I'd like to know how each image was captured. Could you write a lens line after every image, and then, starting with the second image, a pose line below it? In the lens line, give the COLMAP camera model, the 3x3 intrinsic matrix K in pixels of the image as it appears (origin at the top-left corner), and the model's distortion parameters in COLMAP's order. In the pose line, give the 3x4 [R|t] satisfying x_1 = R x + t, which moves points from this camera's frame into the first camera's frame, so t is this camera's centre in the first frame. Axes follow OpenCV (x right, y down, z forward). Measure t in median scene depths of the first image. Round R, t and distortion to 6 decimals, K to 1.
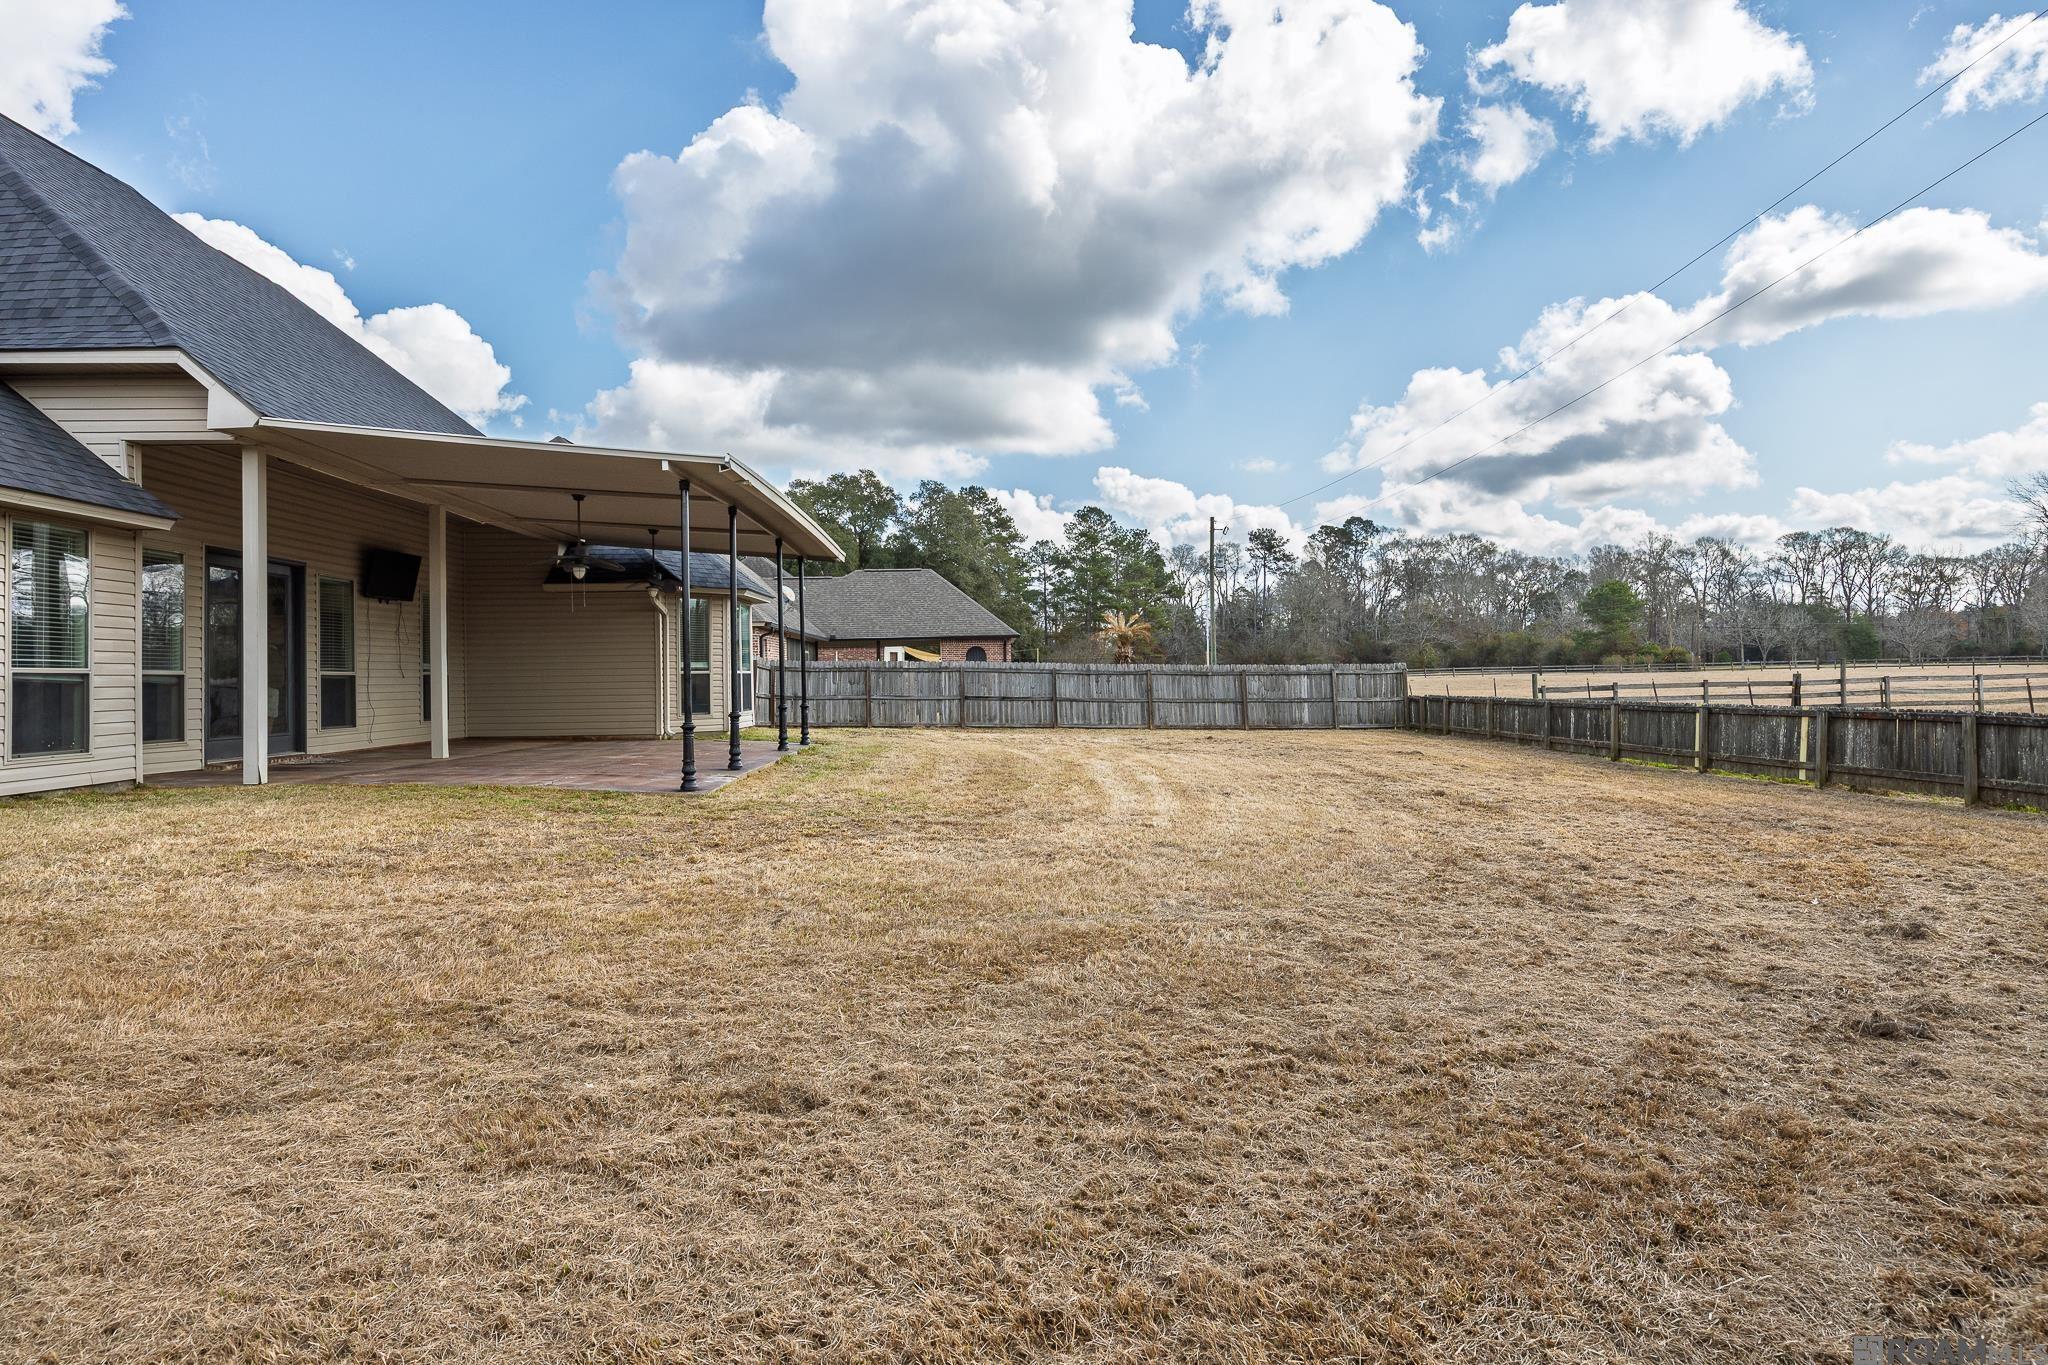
lens RADIAL K [[1142.2, 0, 1023.4], [0, 1142.2, 537.1], [0, 0, 1]] dist [-0.001316, 0.000960]
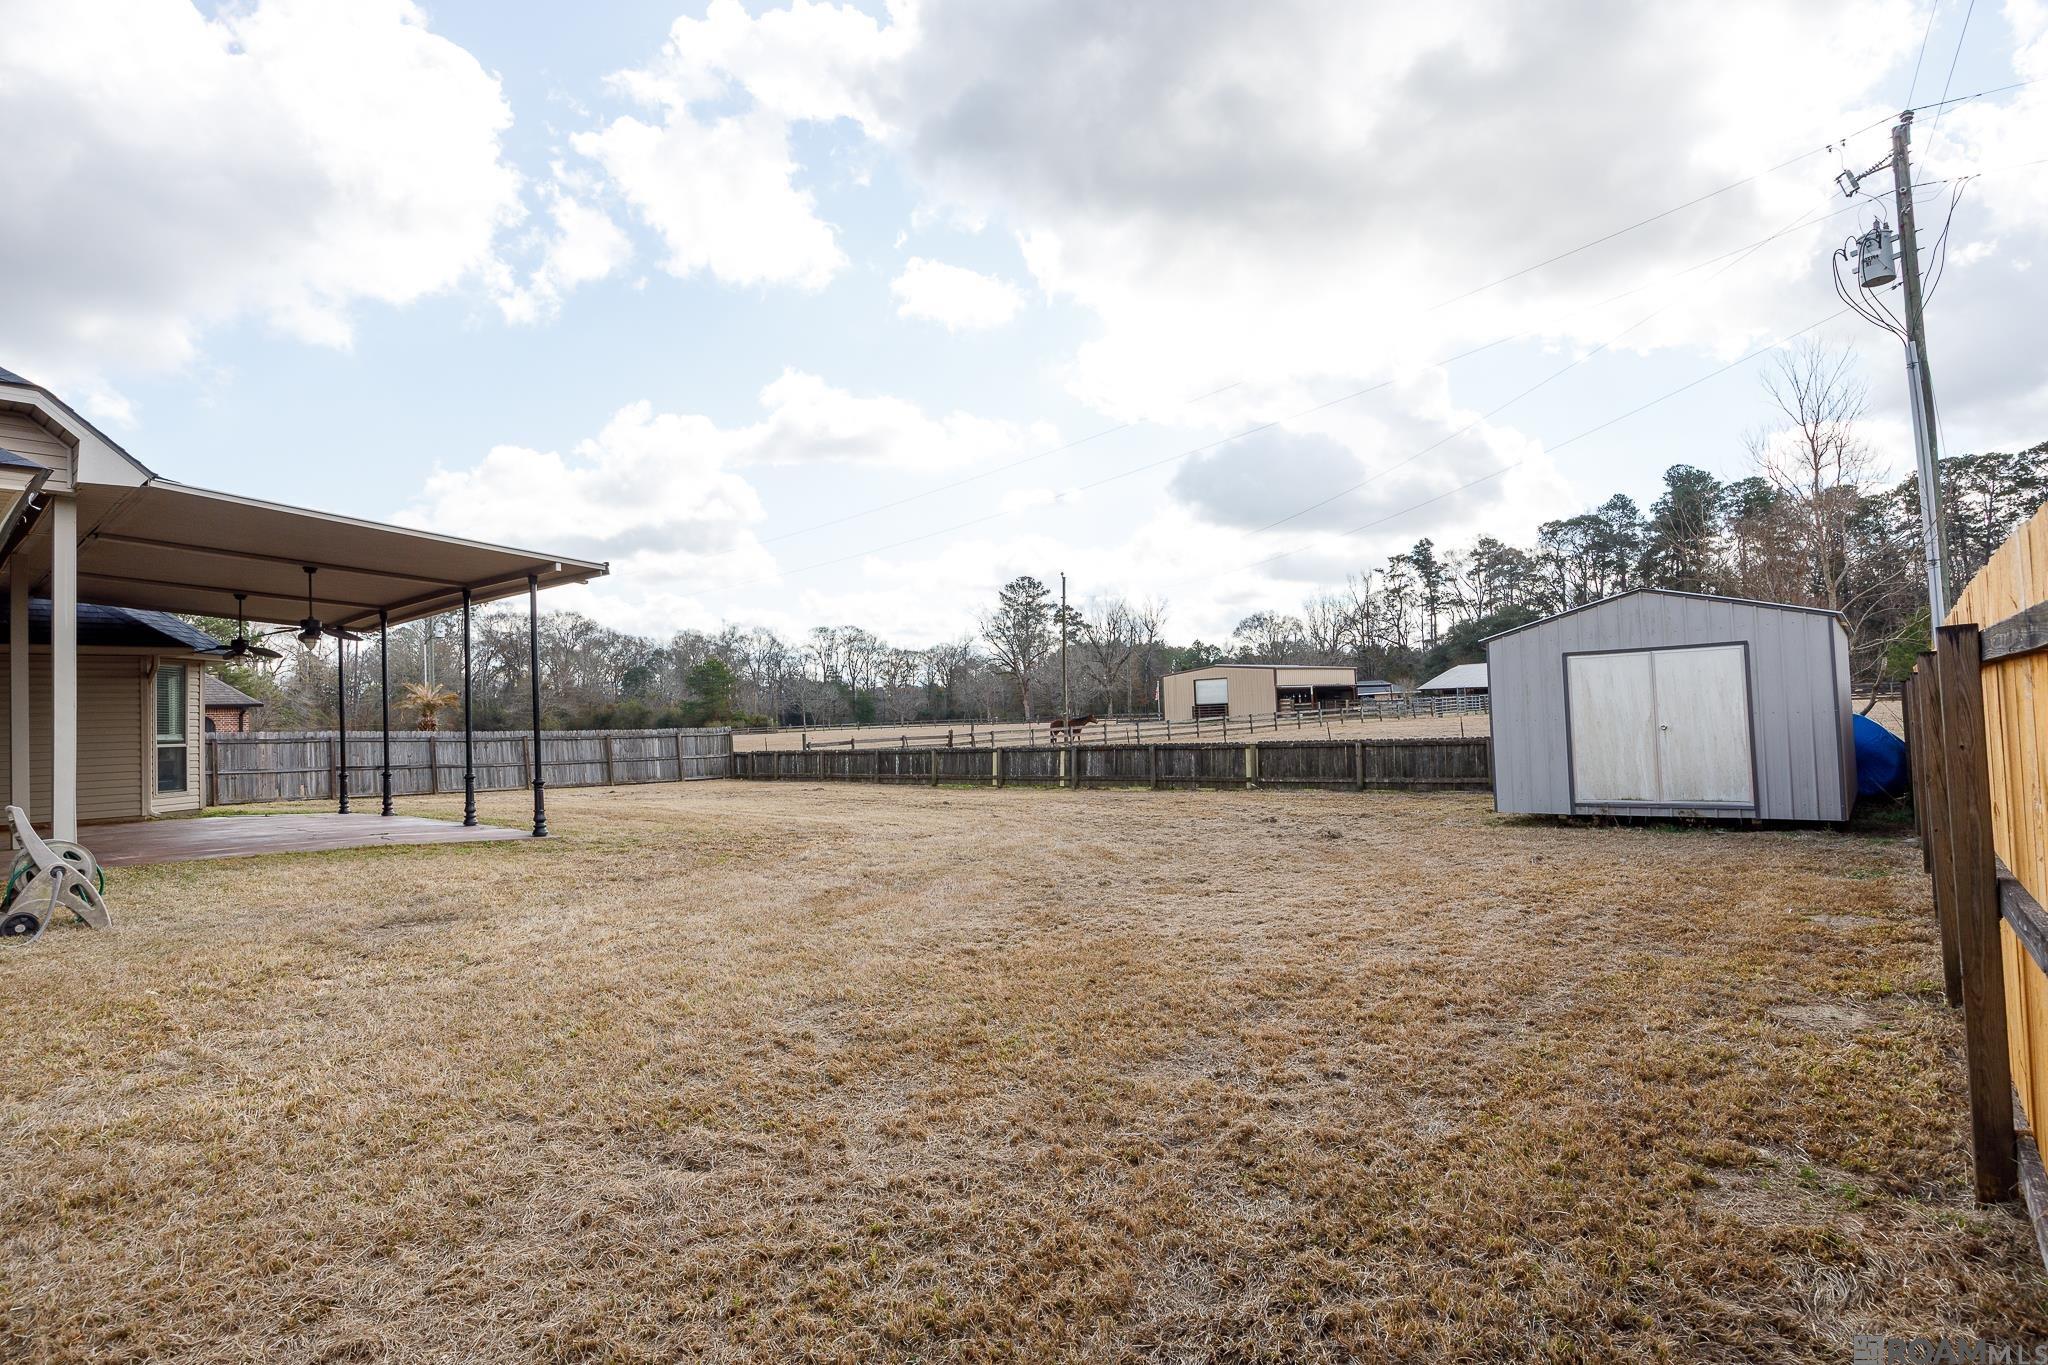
lens RADIAL K [[1098.7, 0, 1024.0], [0, 1098.7, 682.5], [0, 0, 1]] dist [0.000774, 0.000130]
pose [[0.669870, 0.016234, 0.742301, -0.350005], [-0.064732, 0.997231, 0.036607, -0.004480], [-0.739651, -0.072573, 0.669066, -0.052516]]
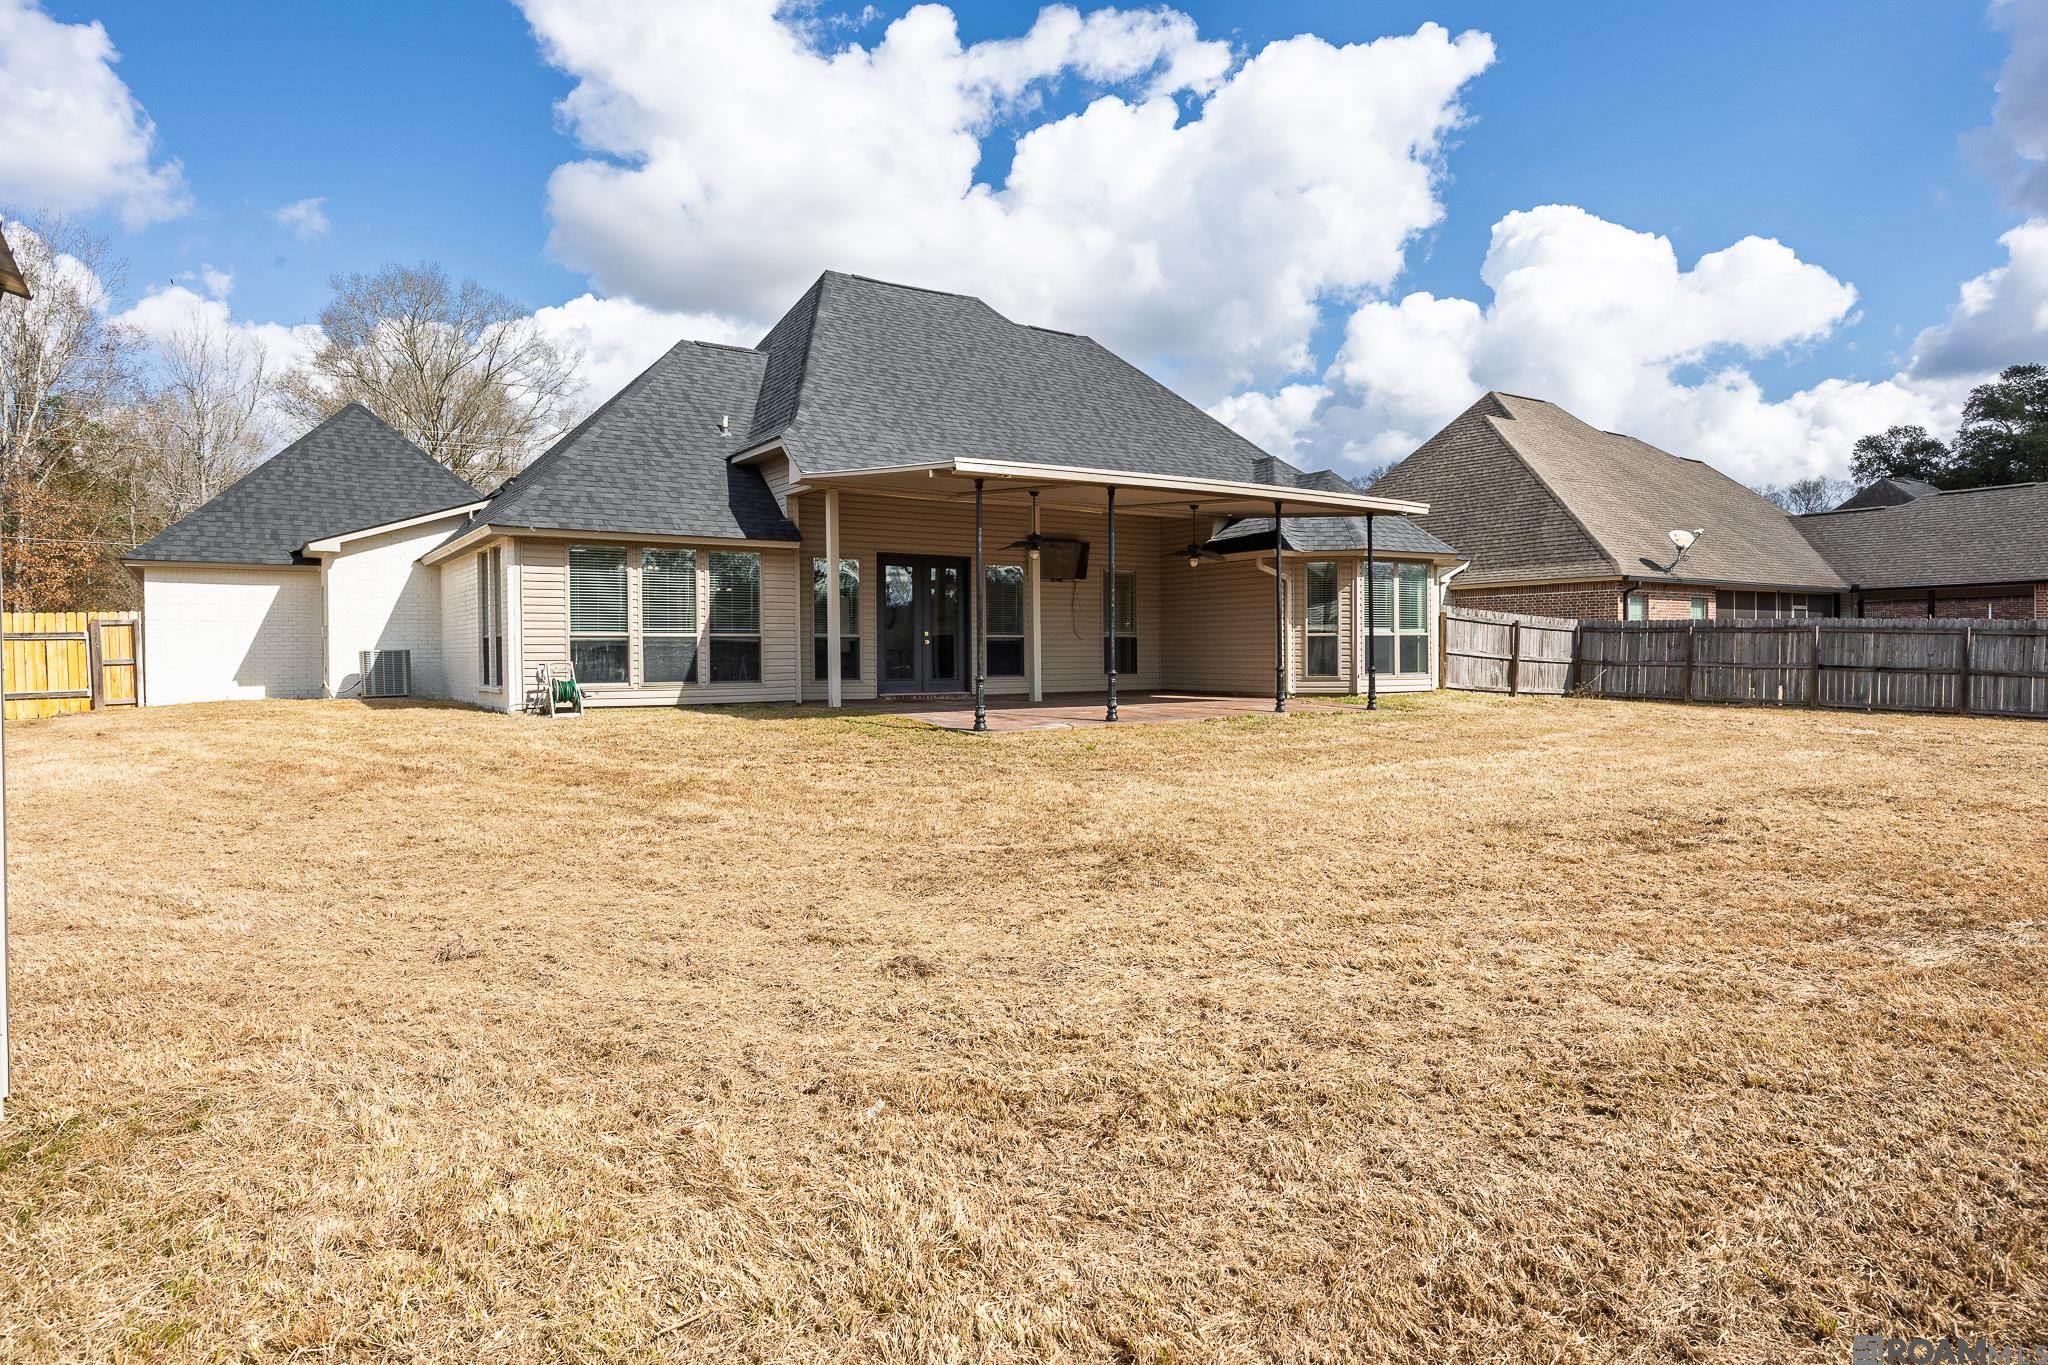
lens RADIAL K [[1172.6, 0, 1024.1], [0, 1172.6, 643.5], [0, 0, 1]] dist [-0.001543, -0.000434]
pose [[0.500739, 0.002745, -0.865594, 0.344579], [0.105466, 0.992351, 0.064157, 0.022146], [0.859149, -0.123417, 0.496620, 0.179300]]
